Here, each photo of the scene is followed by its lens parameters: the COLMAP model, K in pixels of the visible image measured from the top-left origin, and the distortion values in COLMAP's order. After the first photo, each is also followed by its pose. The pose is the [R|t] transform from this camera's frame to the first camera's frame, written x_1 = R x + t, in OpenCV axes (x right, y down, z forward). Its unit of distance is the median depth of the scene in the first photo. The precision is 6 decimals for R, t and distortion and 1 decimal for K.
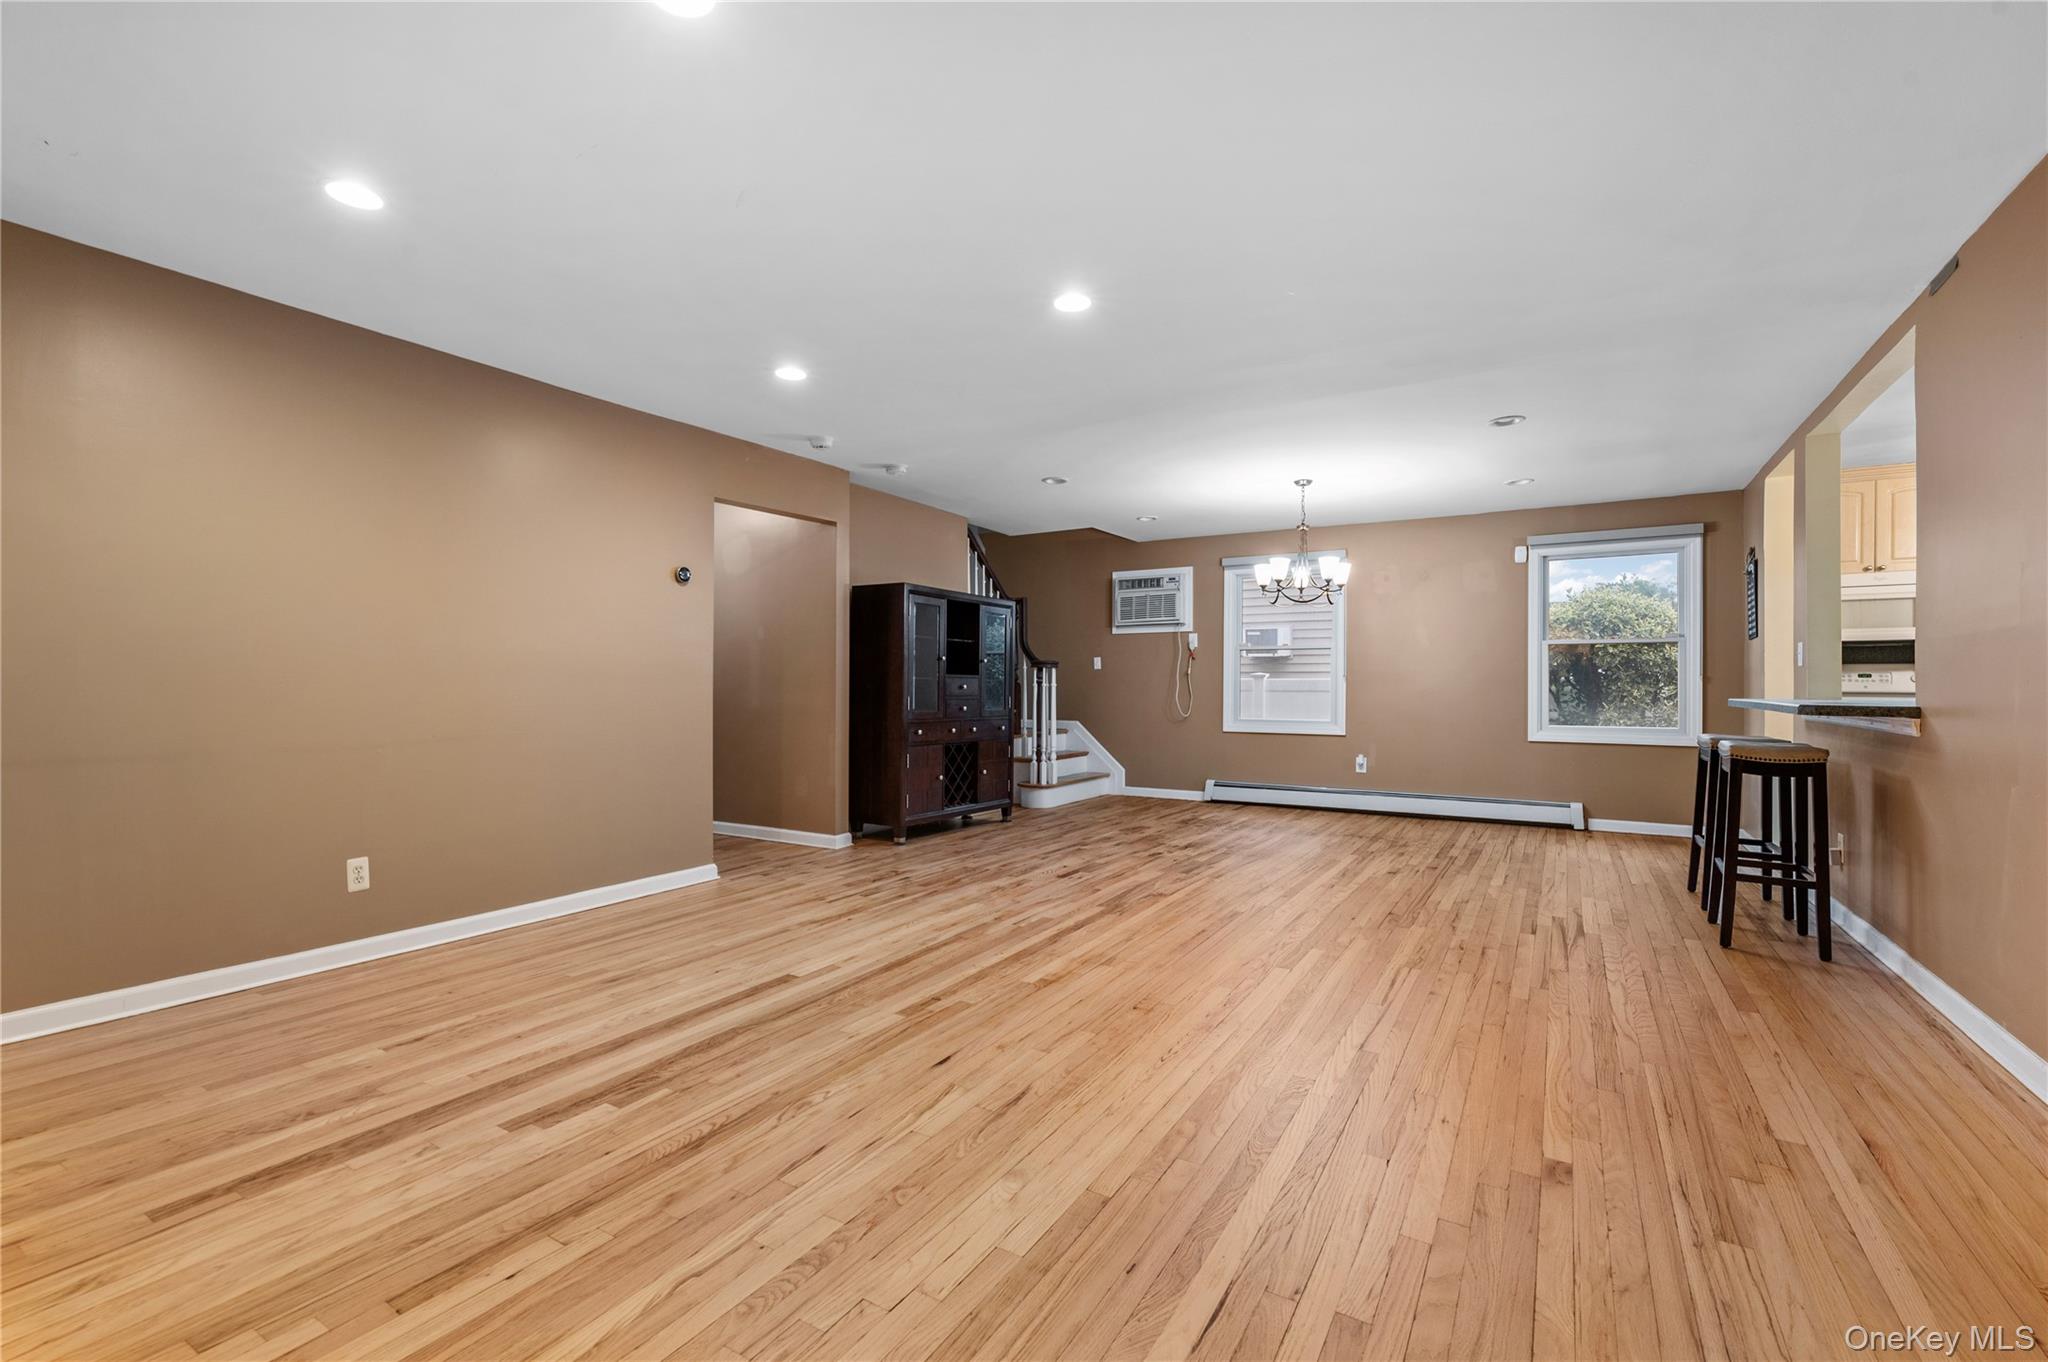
lens RADIAL K [[889.1, 0, 1024.0], [0, 889.1, 681.0], [0, 0, 1]] dist [-0.000491, -0.000026]
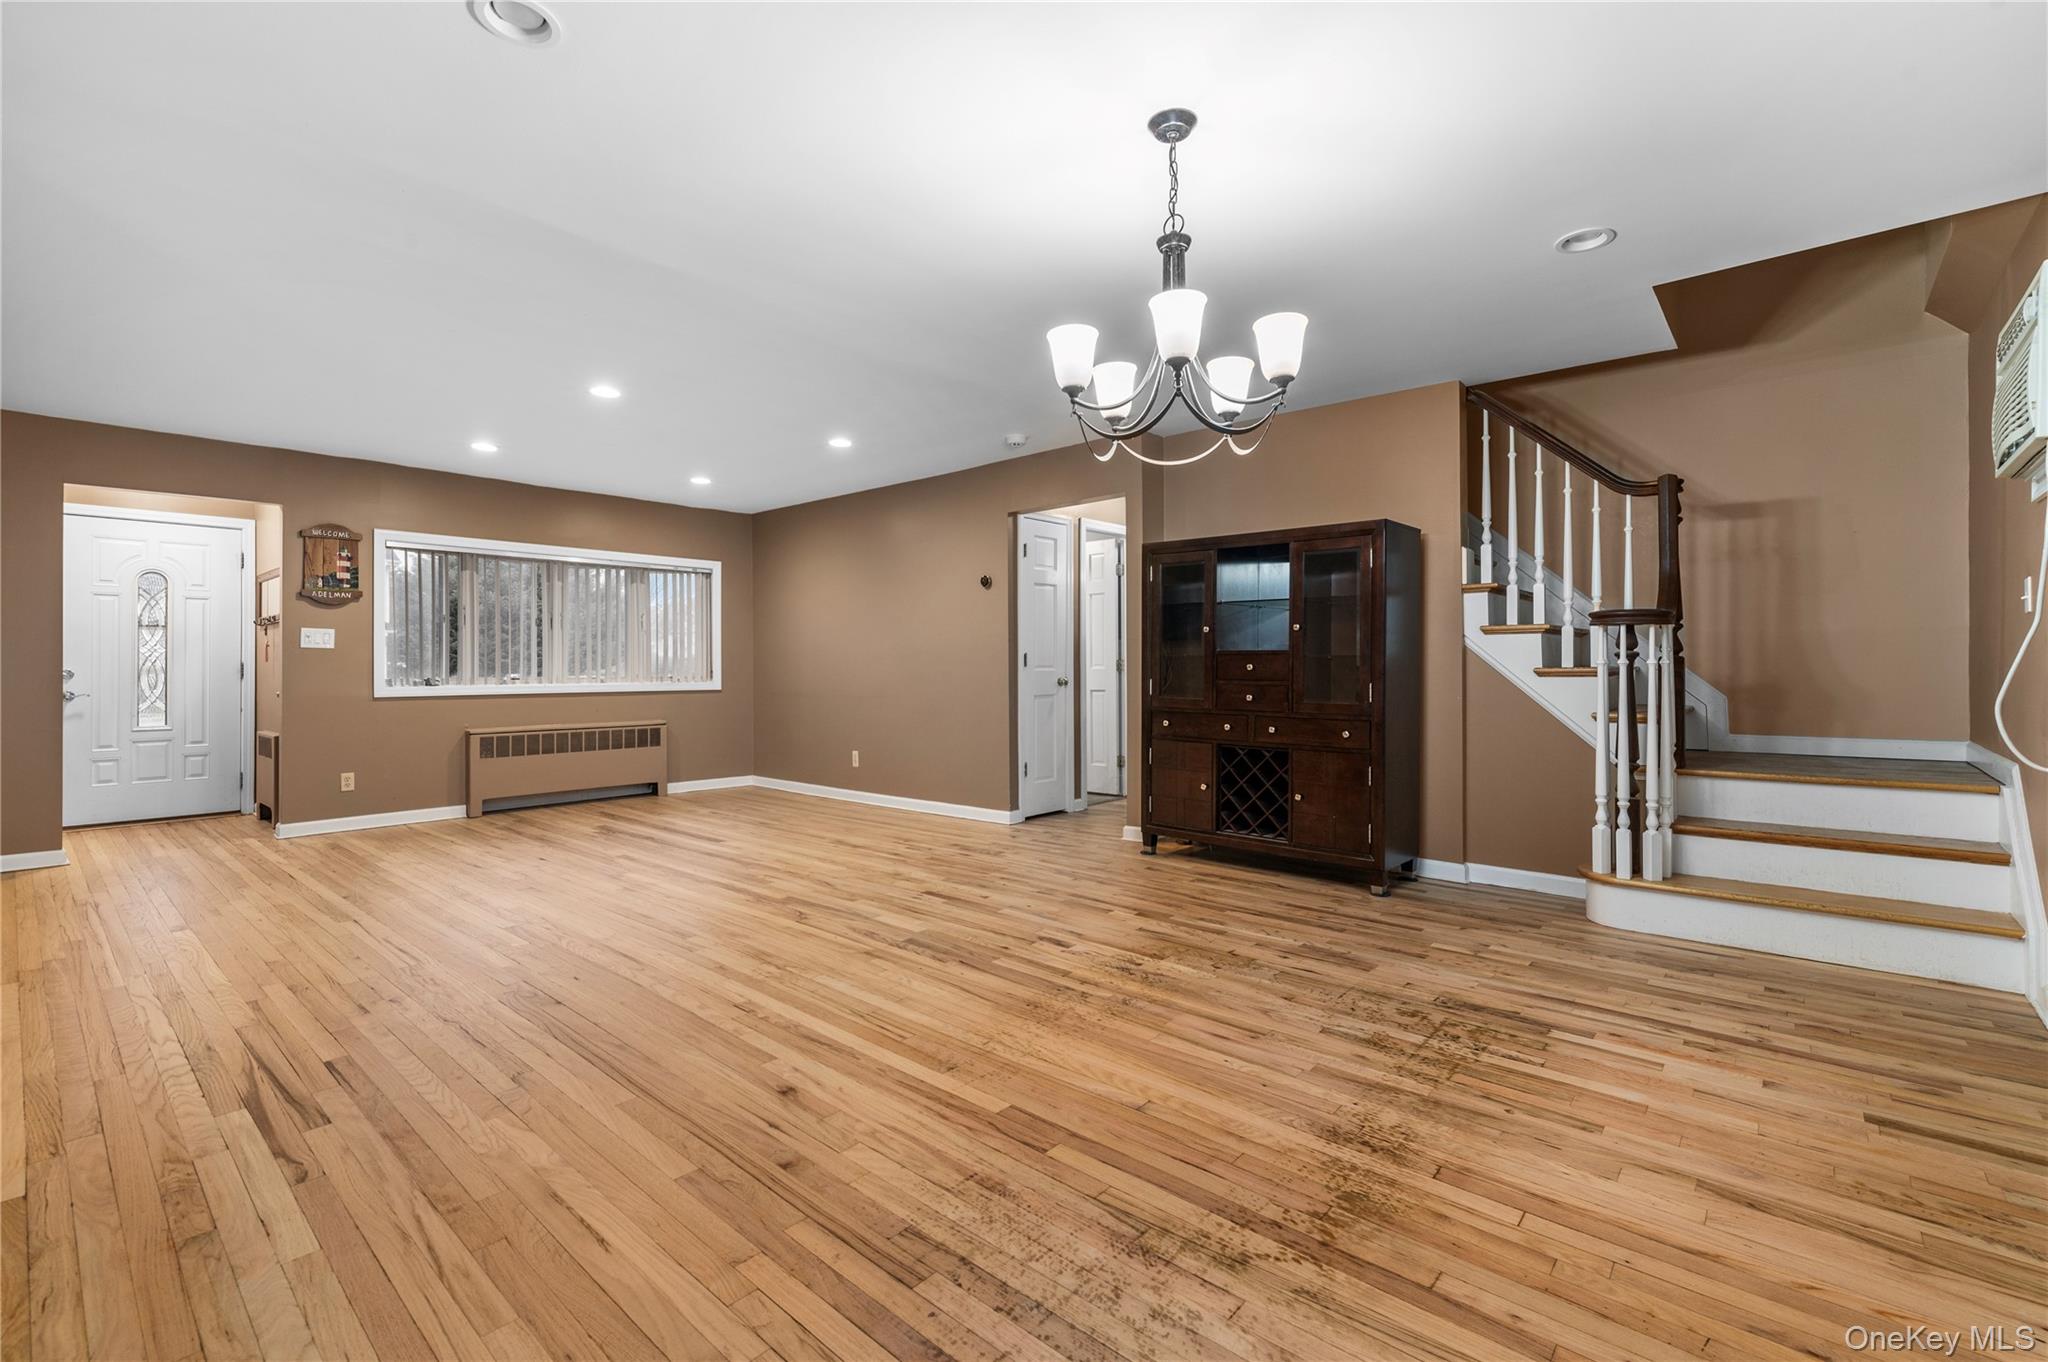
lens RADIAL K [[891.8, 0, 1025.6], [0, 891.8, 663.7], [0, 0, 1]] dist [0.001900, 0.000164]
pose [[-0.174706, -0.003476, -0.984615, 1.342922], [0.008130, 0.999955, -0.004973, 0.011893], [0.984587, -0.008874, -0.174669, 1.934861]]
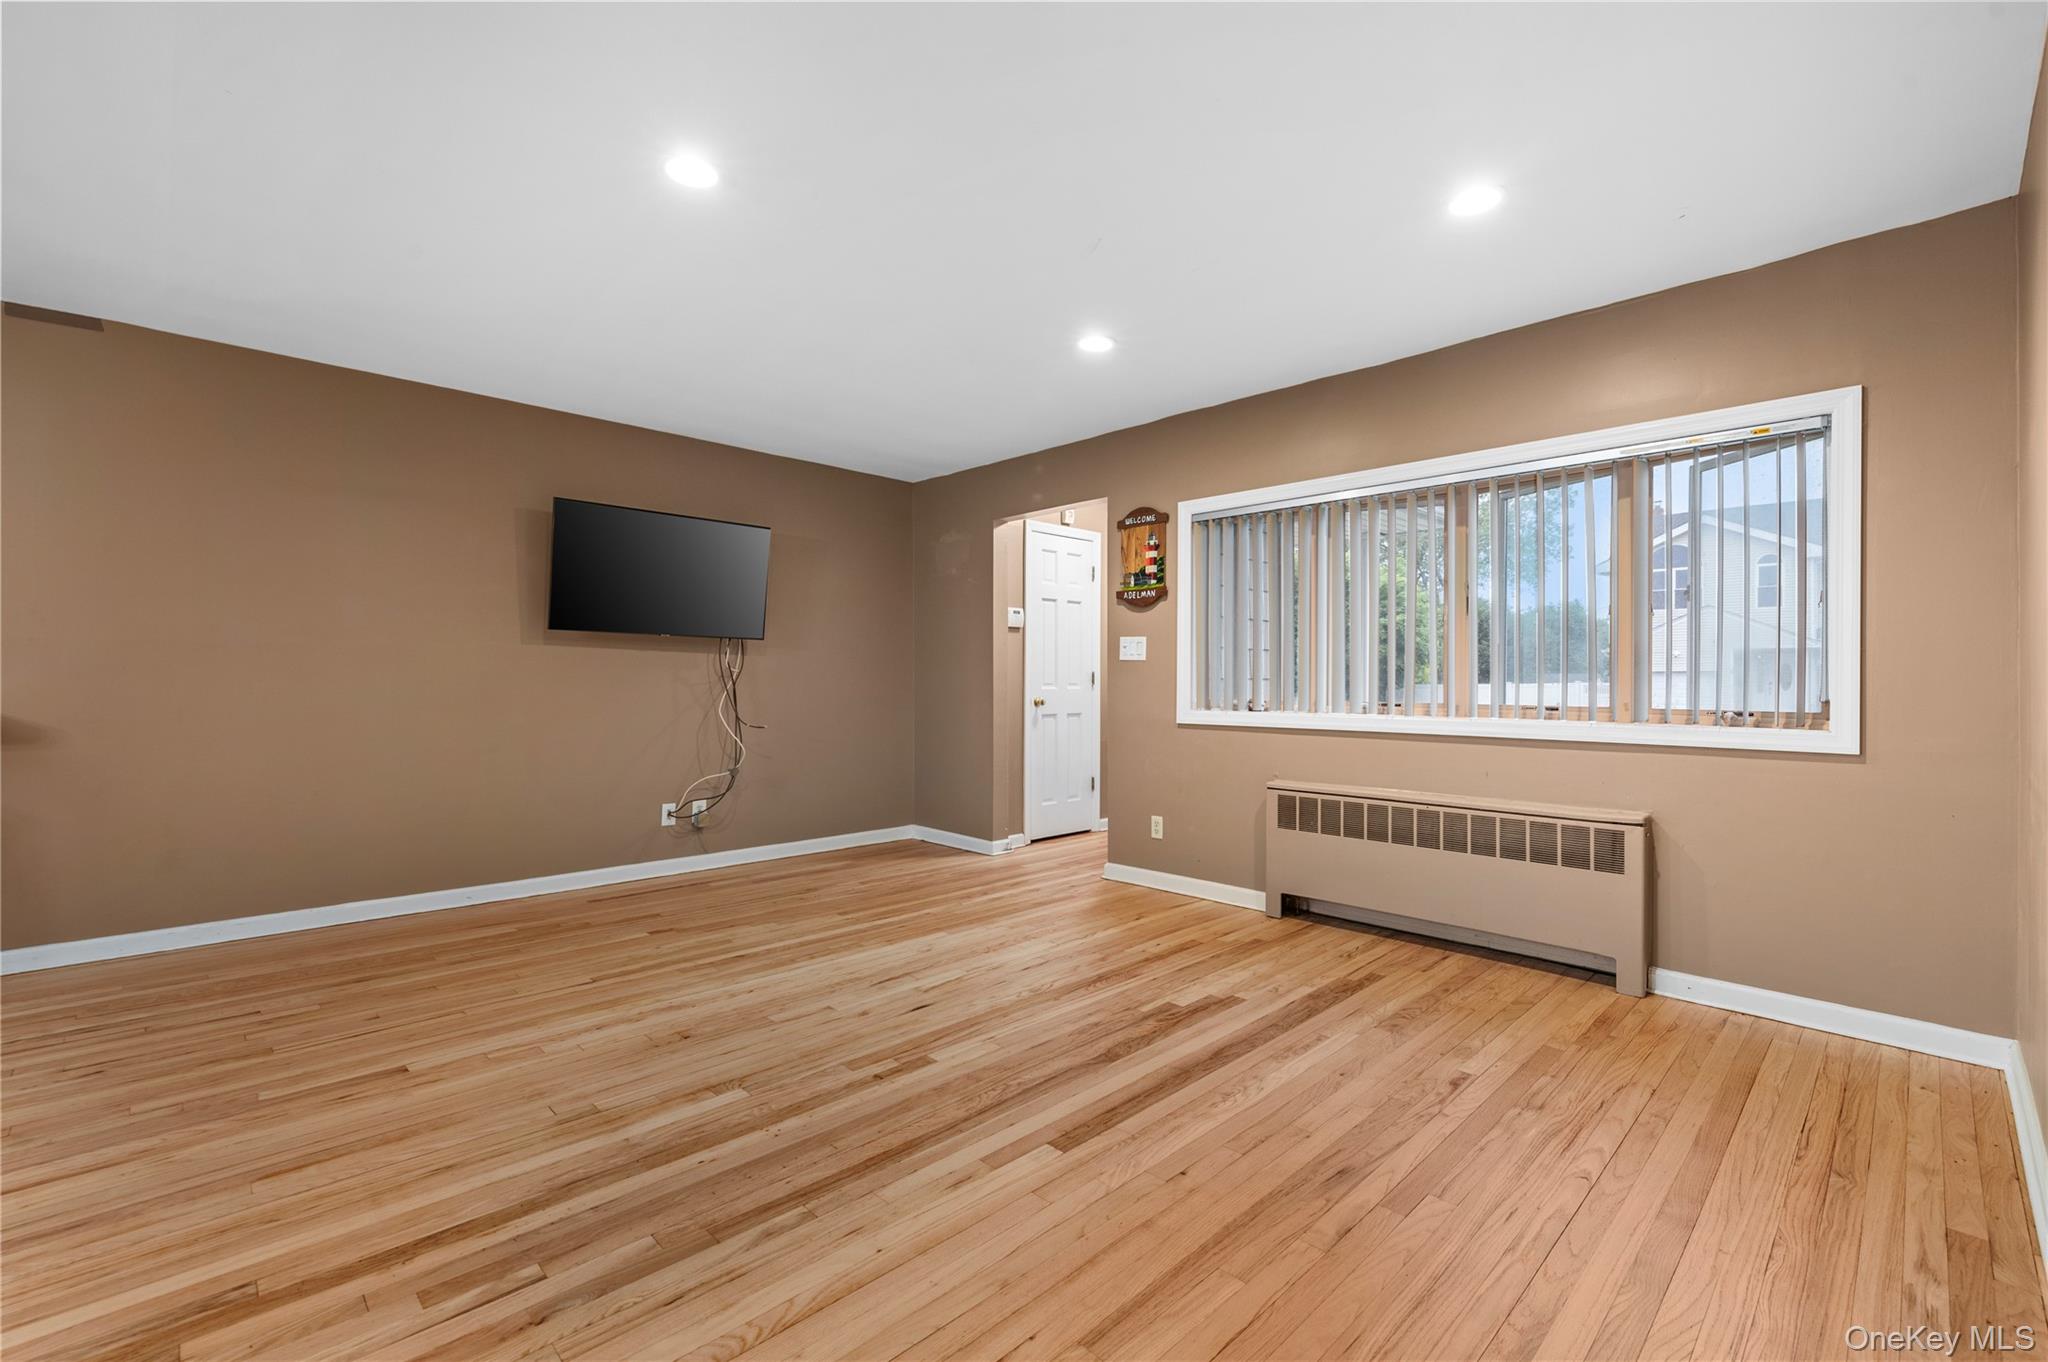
lens RADIAL K [[874.0, 0, 1021.2], [0, 874.0, 686.9], [0, 0, 1]] dist [-0.000676, -0.000350]
pose [[-0.969331, -0.005850, 0.245688, -0.402441], [-0.005625, 0.999983, 0.001616, 0.002712], [-0.245693, 0.000184, -0.969348, 1.677557]]
